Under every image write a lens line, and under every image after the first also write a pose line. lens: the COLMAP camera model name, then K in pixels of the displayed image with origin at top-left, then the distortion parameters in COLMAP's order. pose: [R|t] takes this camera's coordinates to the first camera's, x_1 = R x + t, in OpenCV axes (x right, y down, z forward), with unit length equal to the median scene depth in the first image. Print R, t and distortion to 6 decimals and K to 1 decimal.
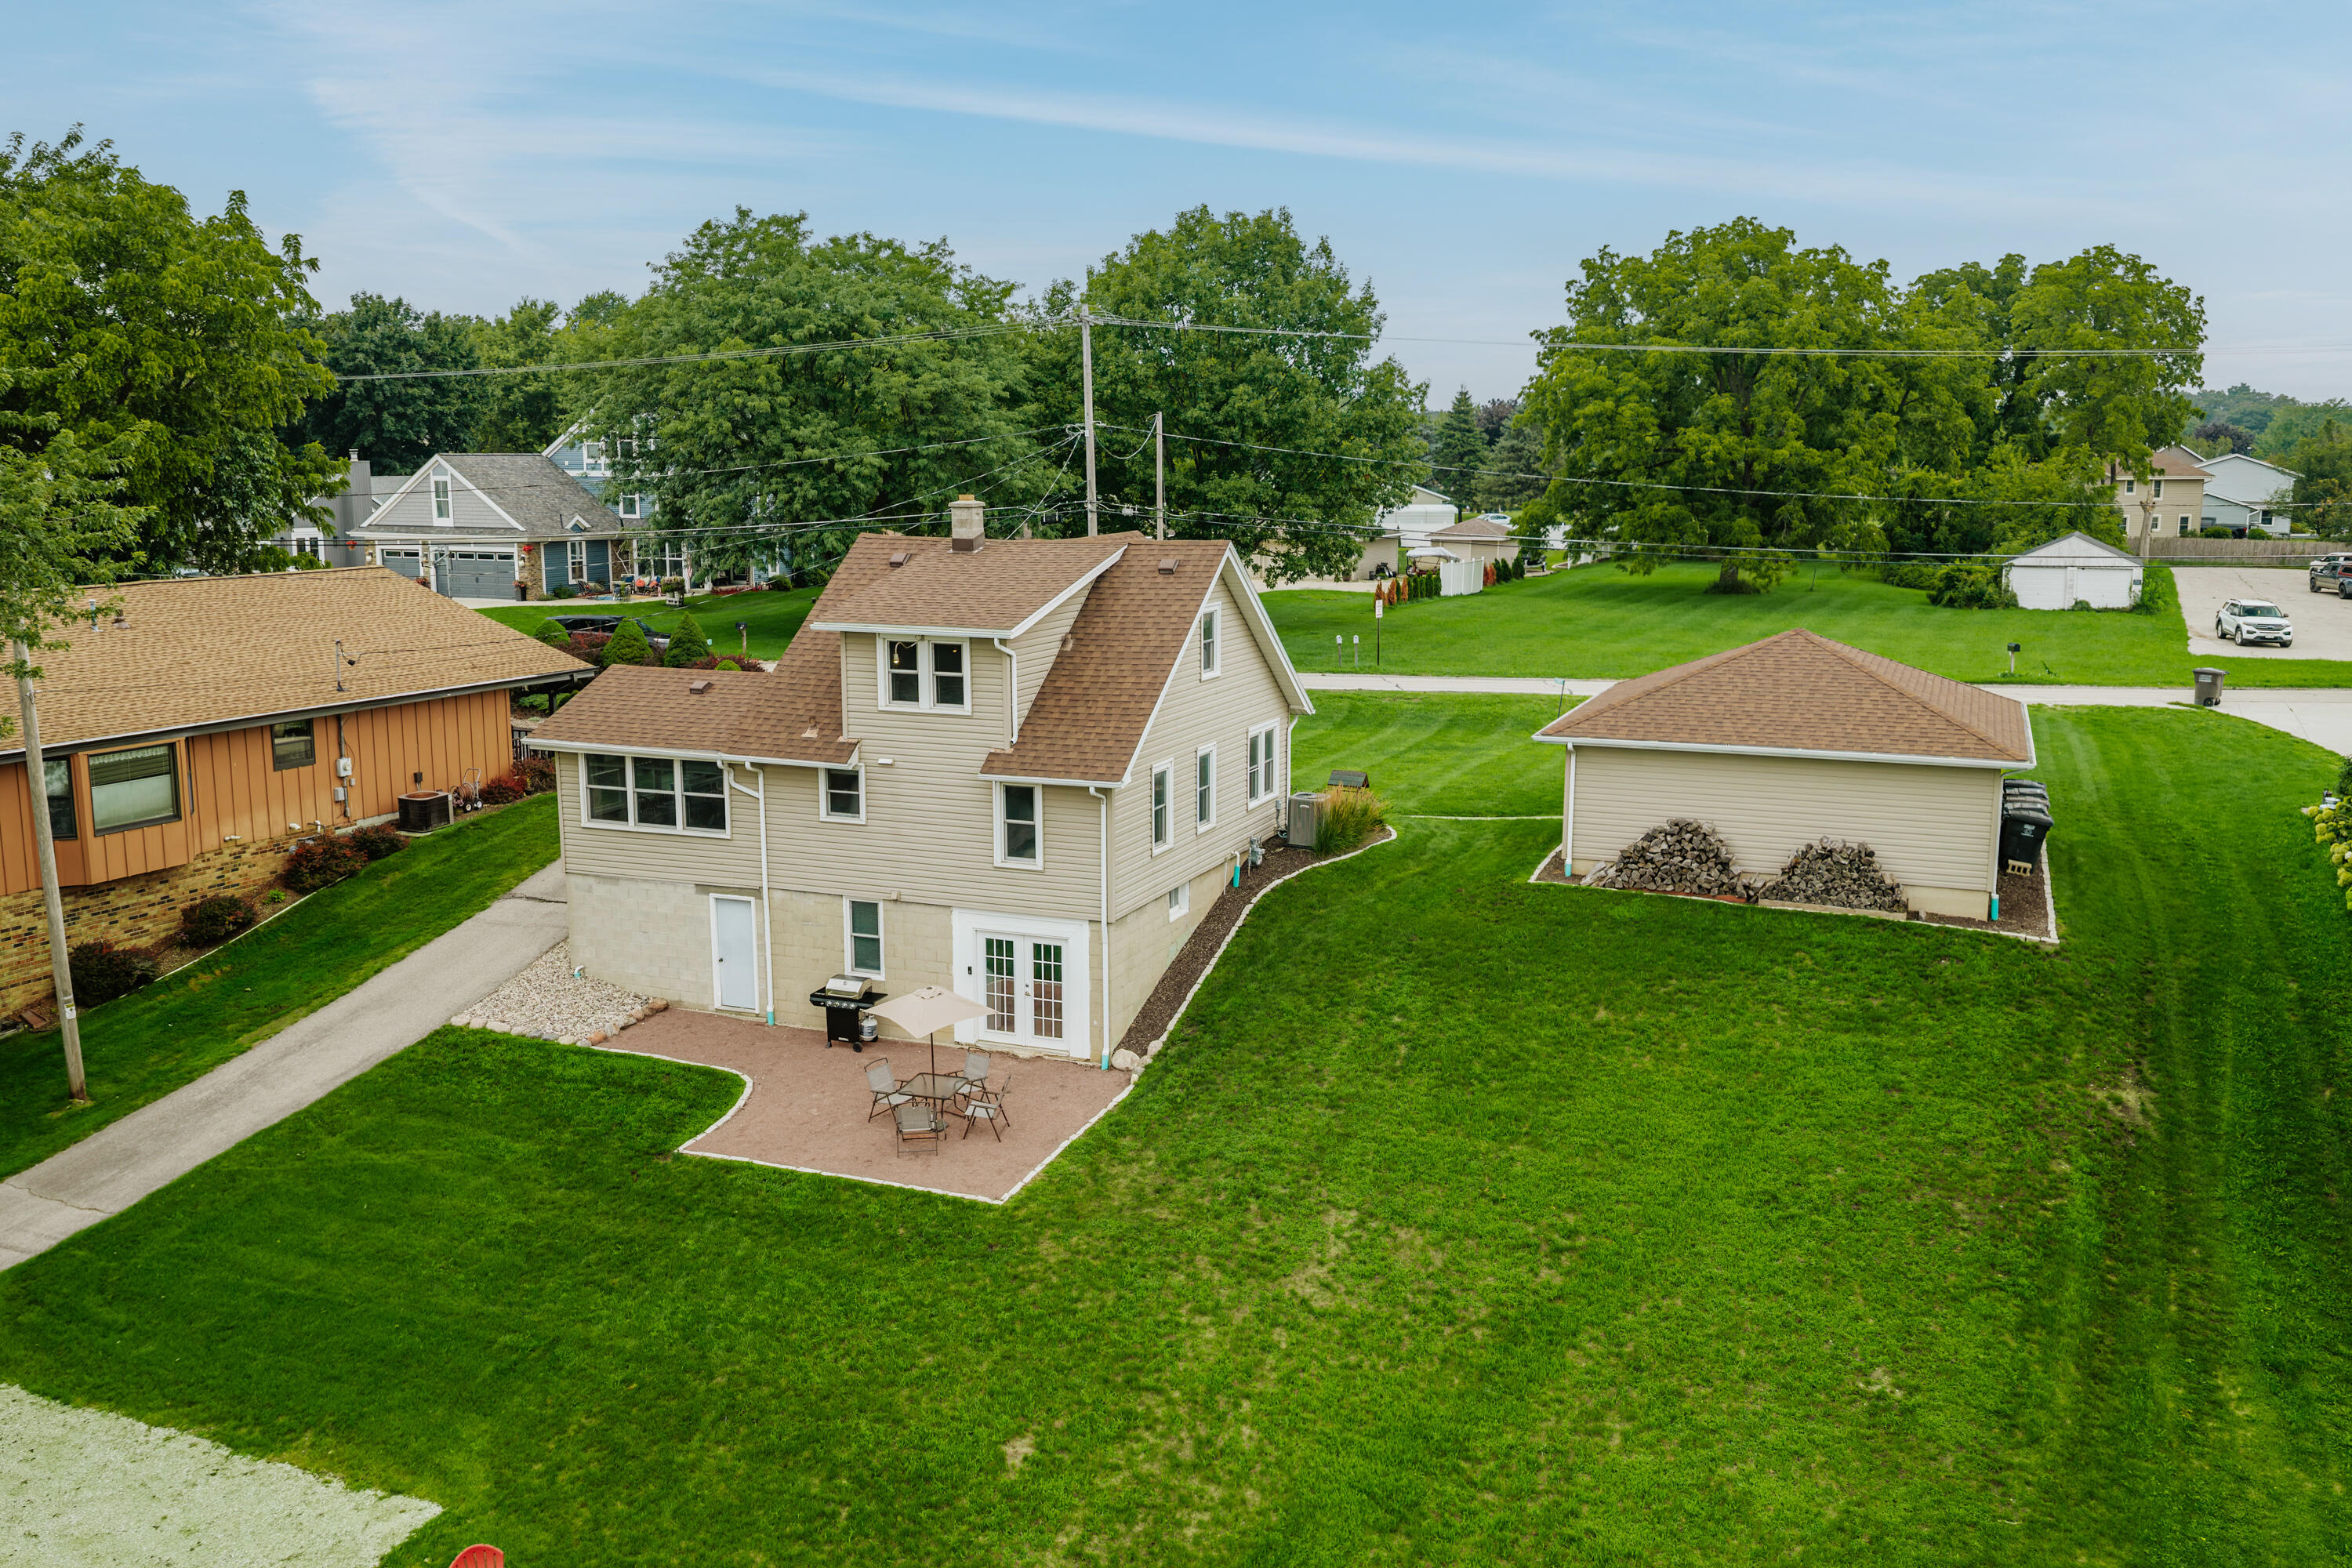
lens RADIAL K [[1902.5, 0, 1177.9], [0, 1902.5, 788.0], [0, 0, 1]] dist [-0.017593, -0.001611]
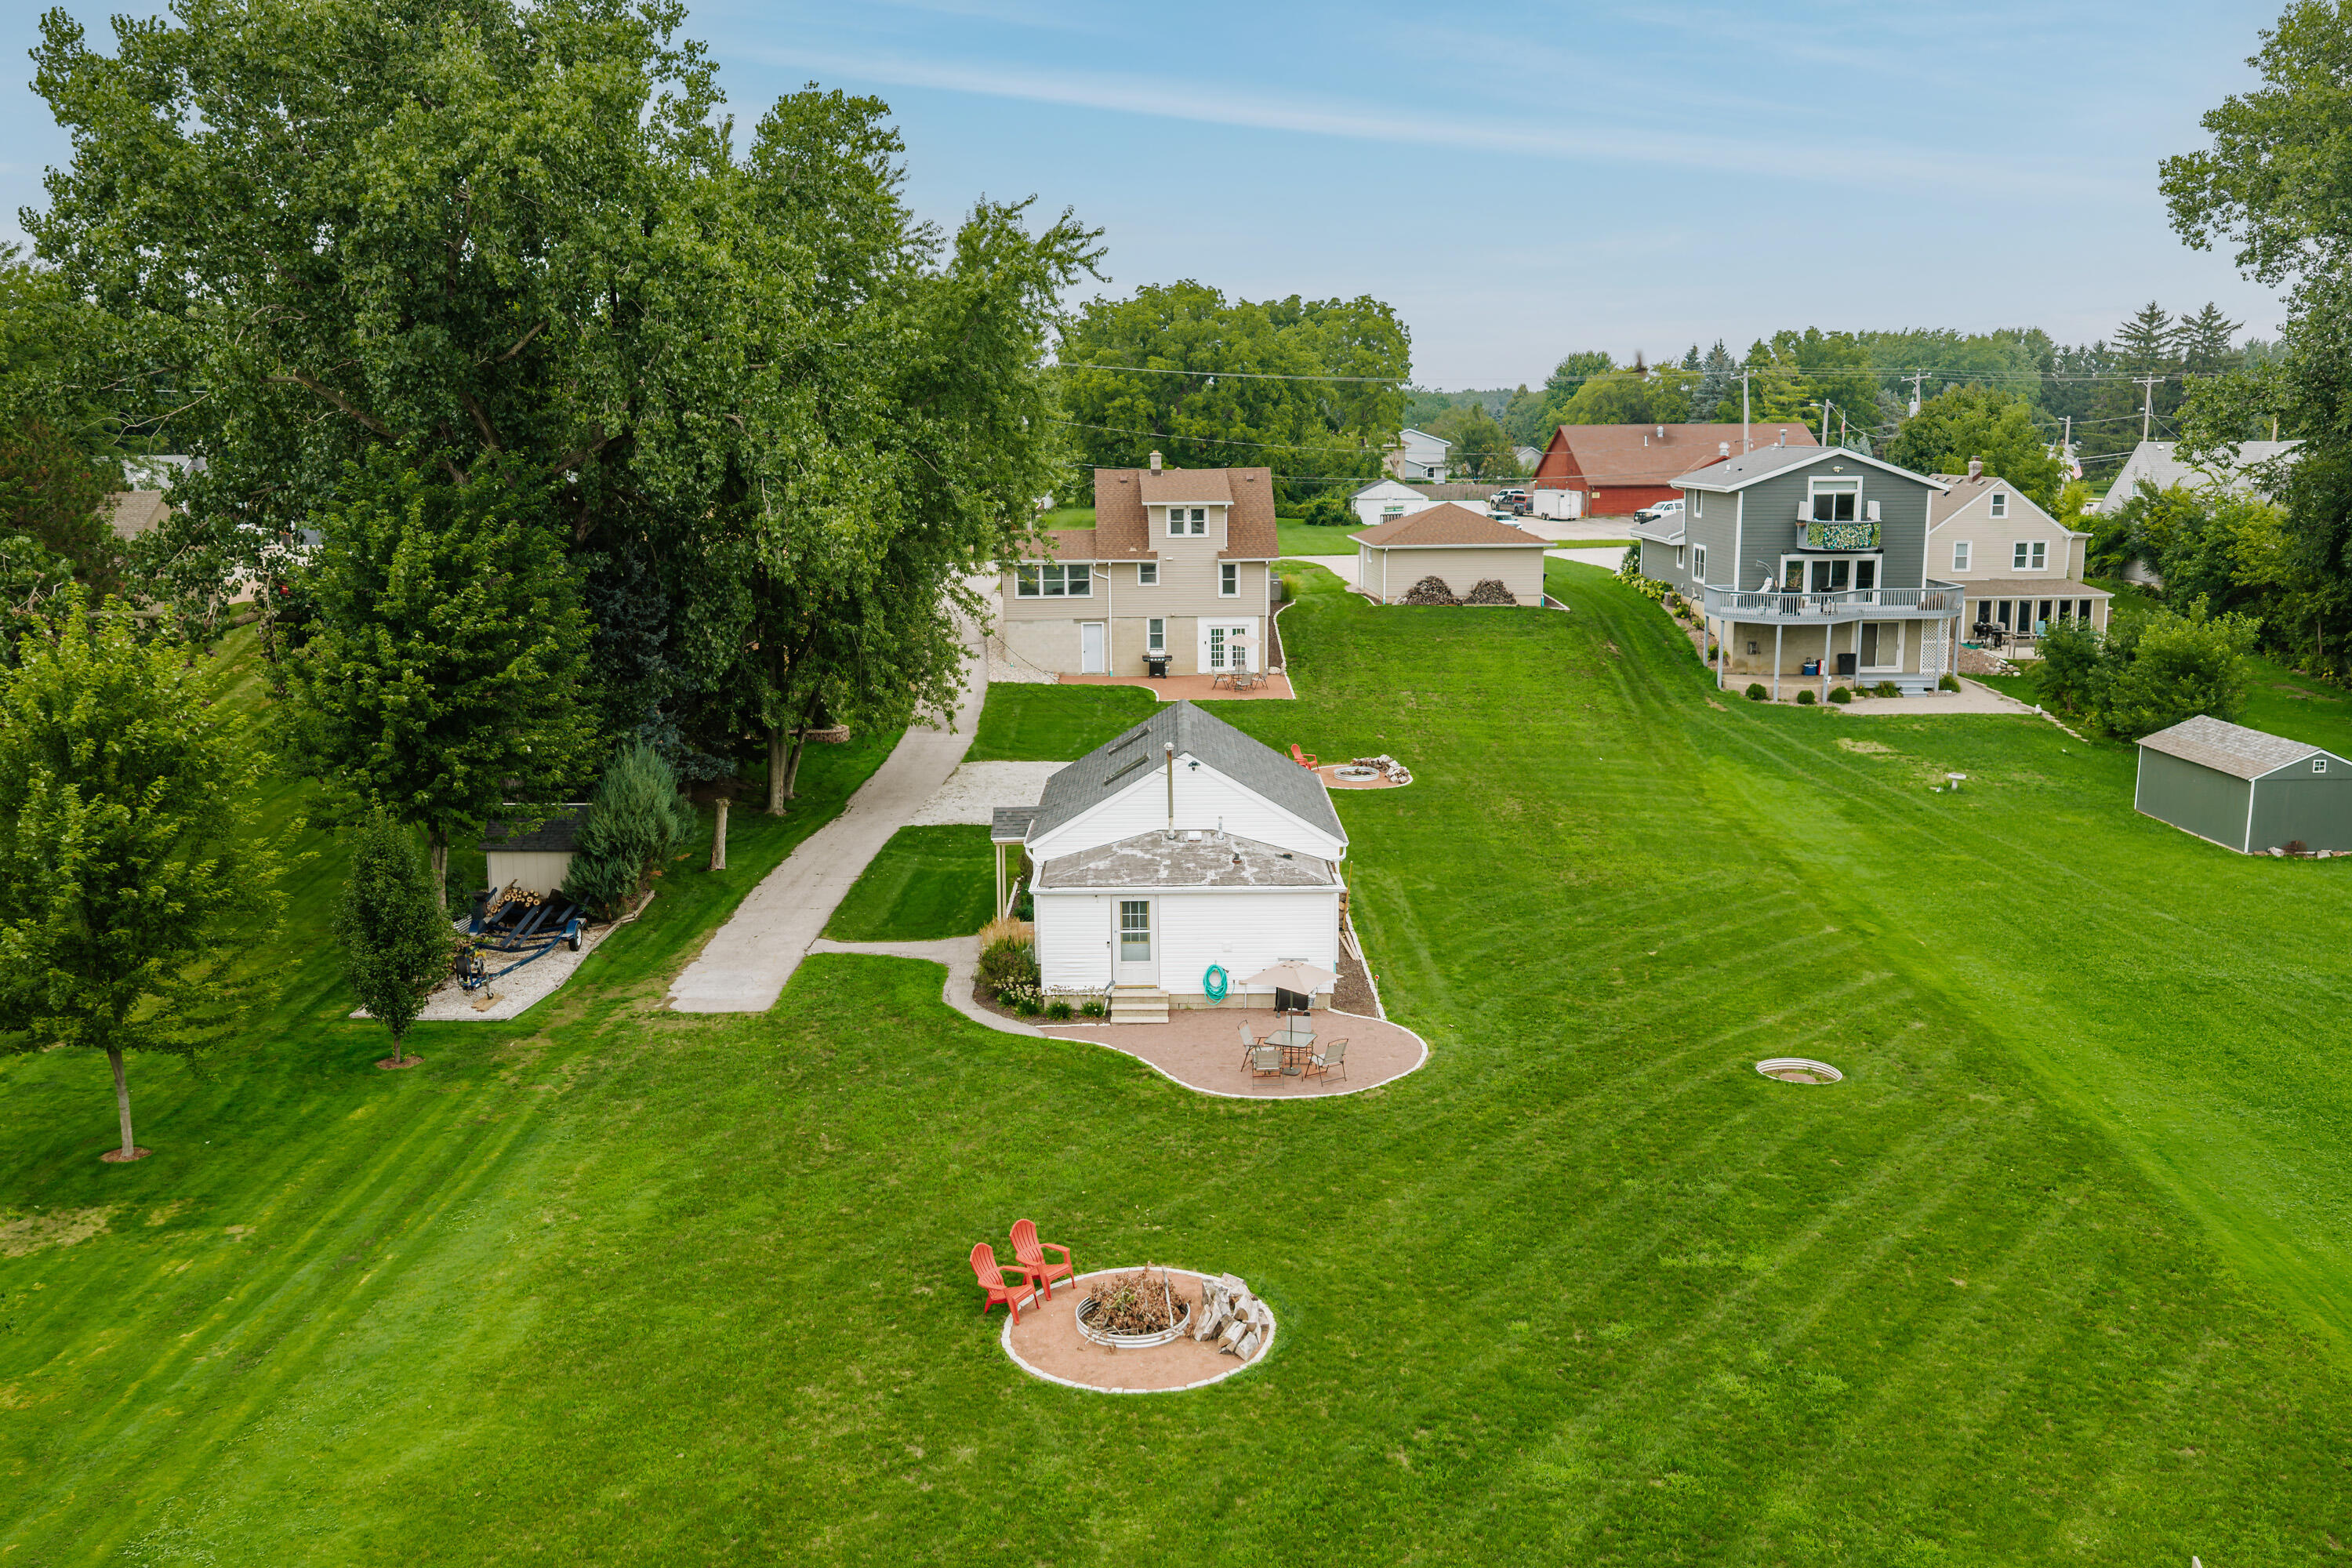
lens RADIAL K [[1902.5, 0, 1175.0], [0, 1902.5, 781.8], [0, 0, 1]] dist [-0.017593, -0.001611]
pose [[0.903837, -0.082921, 0.419765, -1.141044], [0.079787, 0.996497, 0.025053, 0.201451], [-0.420372, 0.010848, 0.907287, -1.161787]]
